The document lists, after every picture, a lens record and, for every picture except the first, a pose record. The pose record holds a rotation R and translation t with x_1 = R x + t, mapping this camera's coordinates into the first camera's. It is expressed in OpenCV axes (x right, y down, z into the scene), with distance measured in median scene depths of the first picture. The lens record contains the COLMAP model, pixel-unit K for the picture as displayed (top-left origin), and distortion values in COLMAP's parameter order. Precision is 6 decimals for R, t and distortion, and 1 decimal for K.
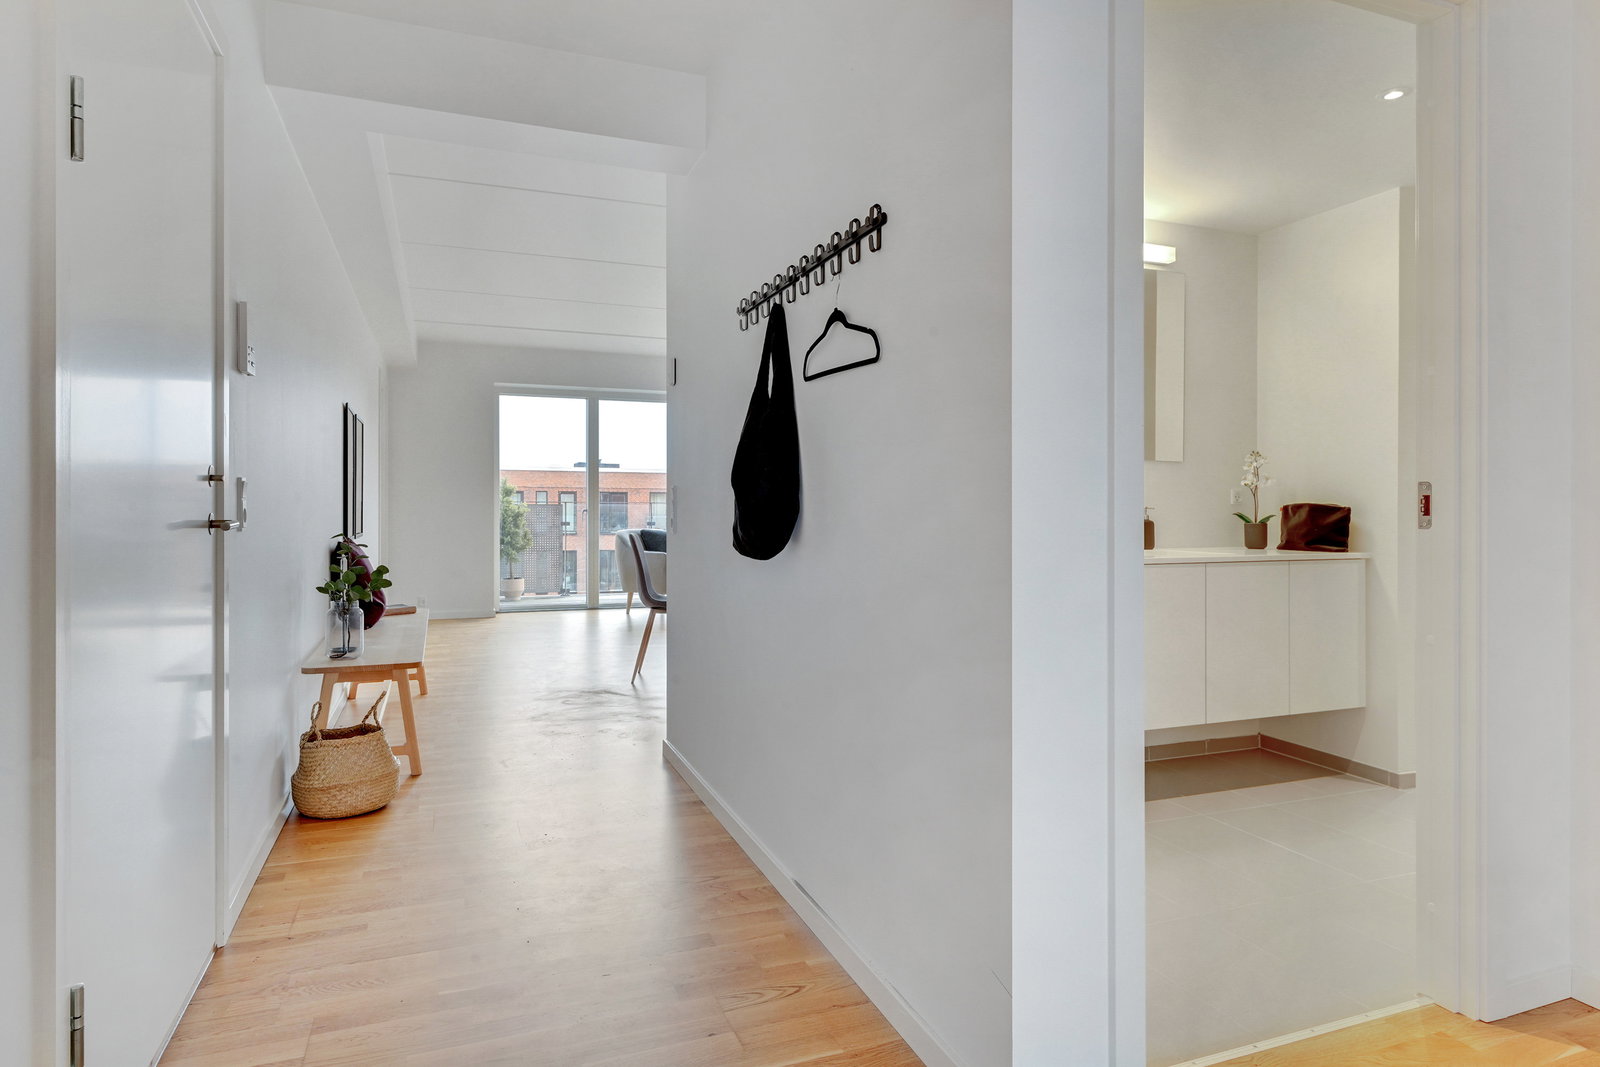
lens RADIAL K [[937.0, 0, 803.6], [0, 937.0, 510.9], [0, 0, 1]] dist [-0.001151, -0.000640]
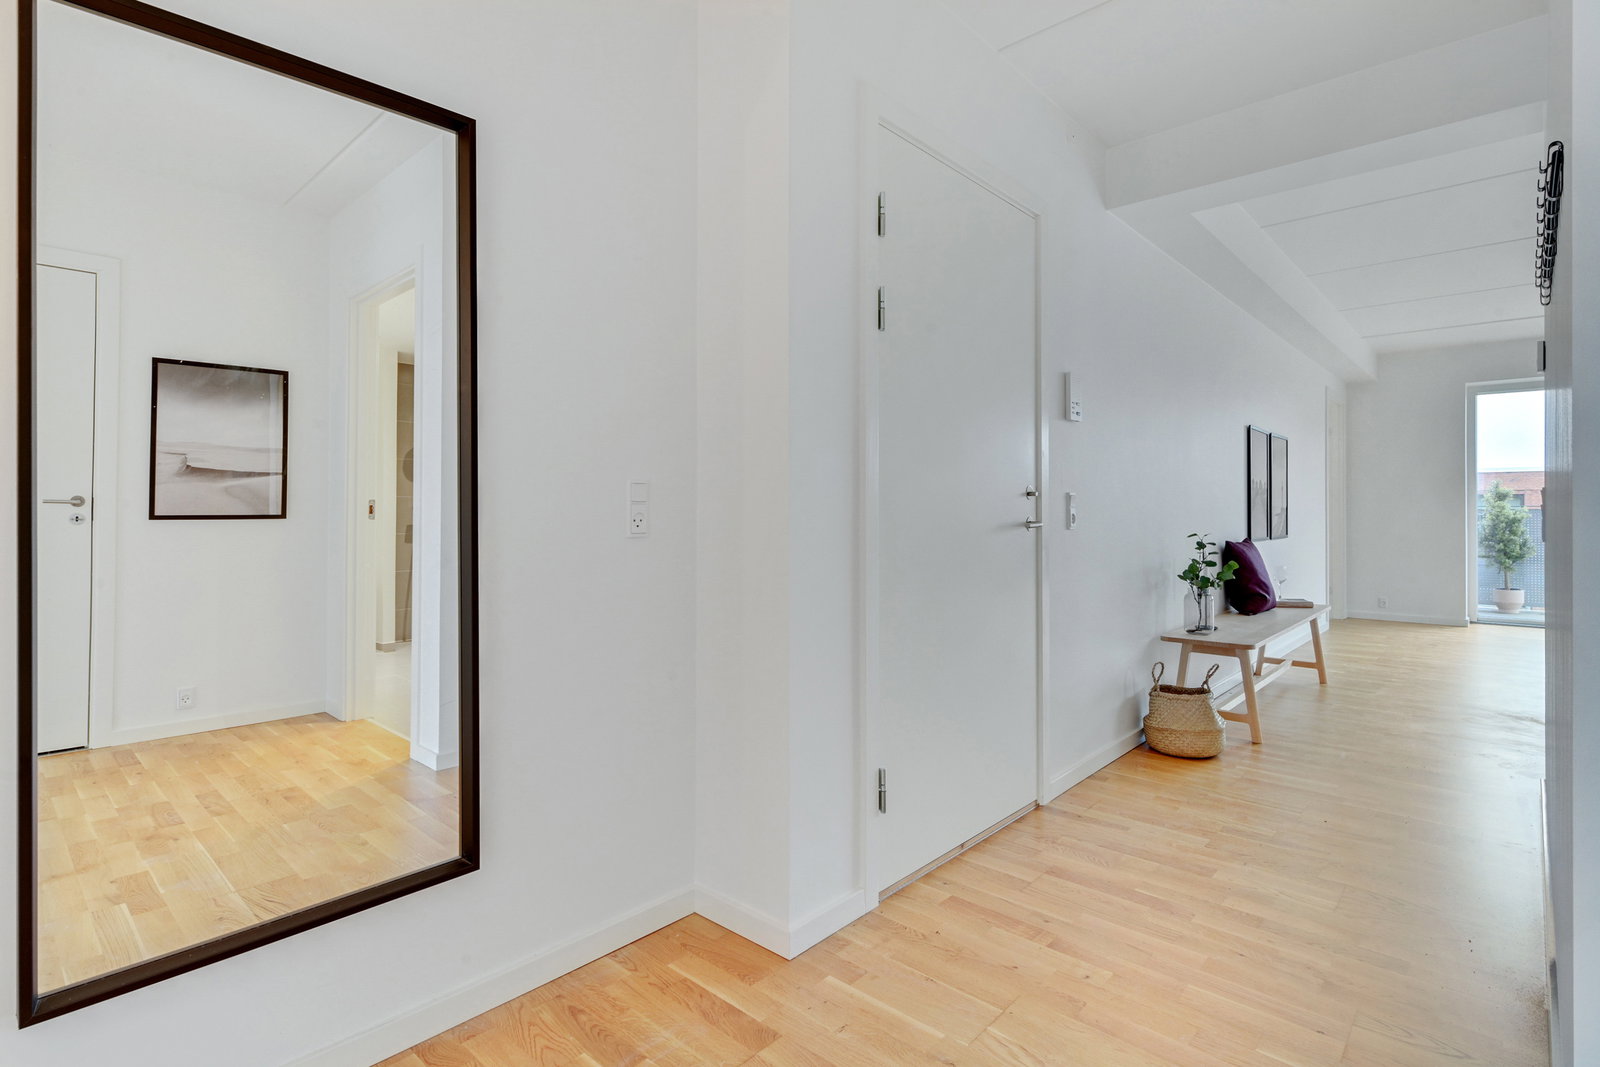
lens RADIAL K [[791.3, 0, 802.2], [0, 791.3, 513.1], [0, 0, 1]] dist [0.000948, 0.000295]
pose [[0.438146, -0.000913, -0.898903, 0.258515], [-0.002365, 0.999995, -0.002168, -0.000415], [0.898901, 0.003076, 0.438142, 0.069916]]
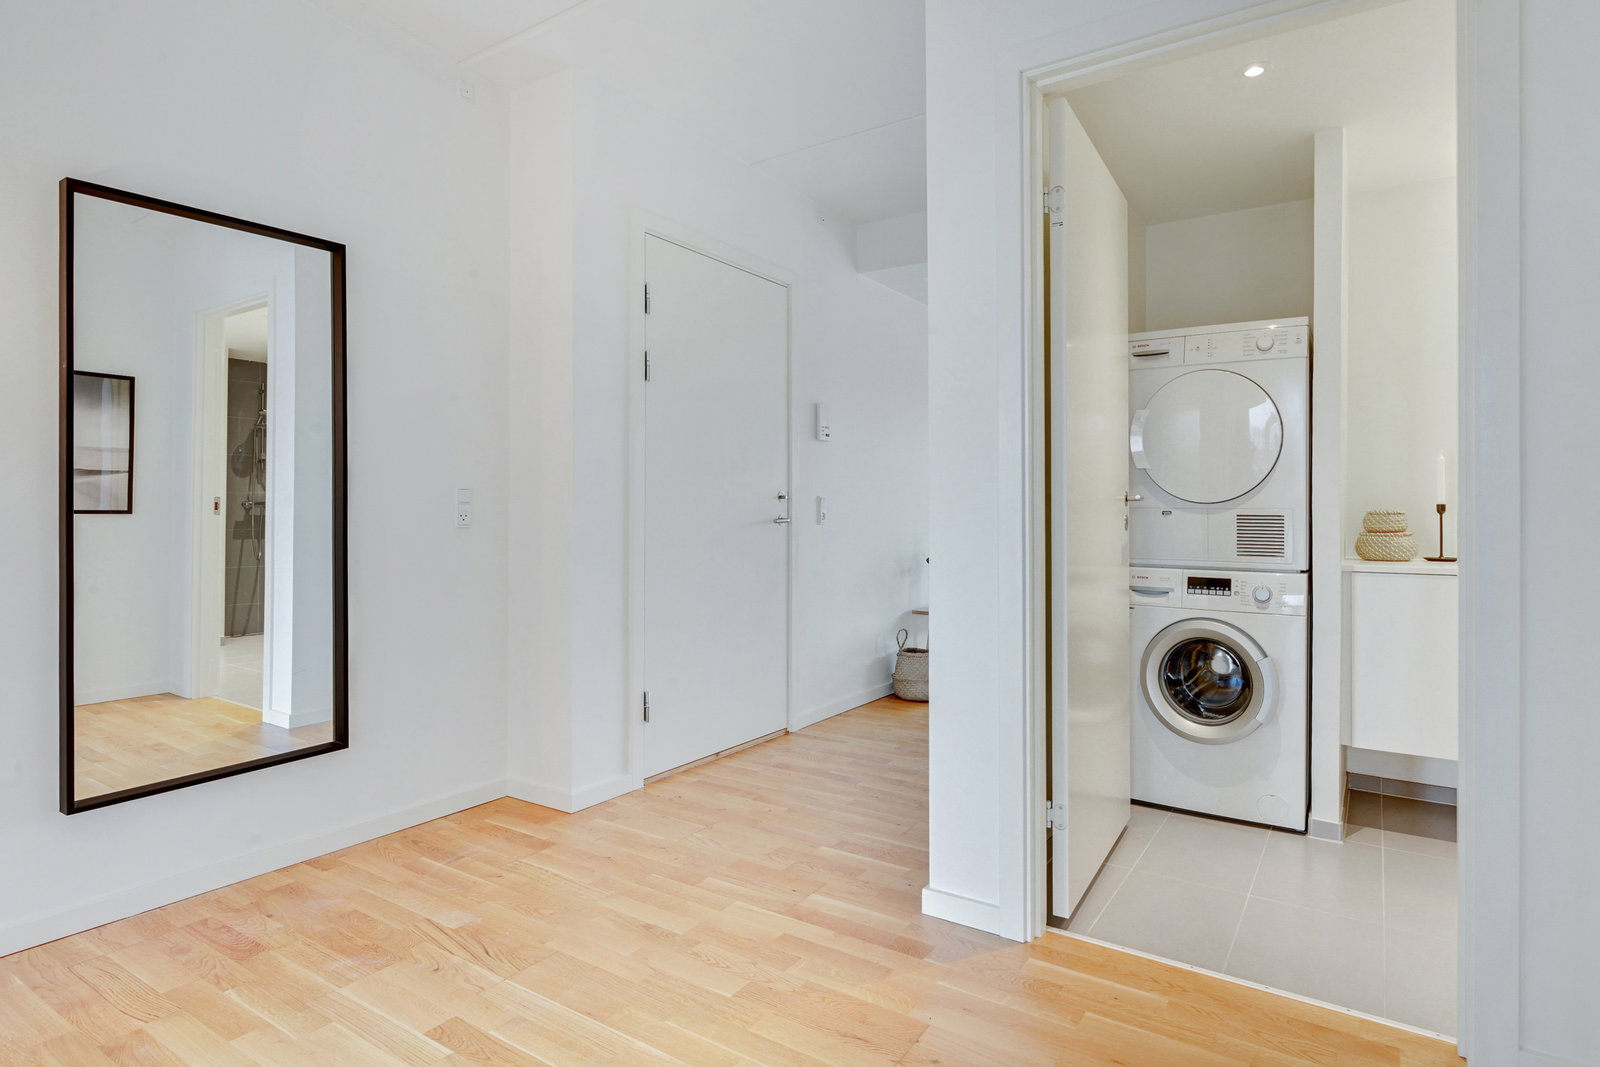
lens RADIAL K [[866.2, 0, 843.7], [0, 866.2, 520.0], [0, 0, 1]] dist [-0.000752, -0.016784]
pose [[0.593818, 0.011157, -0.804522, 0.672092], [-0.007938, 0.999936, 0.008008, -0.001759], [0.804560, 0.001631, 0.593869, -0.005620]]
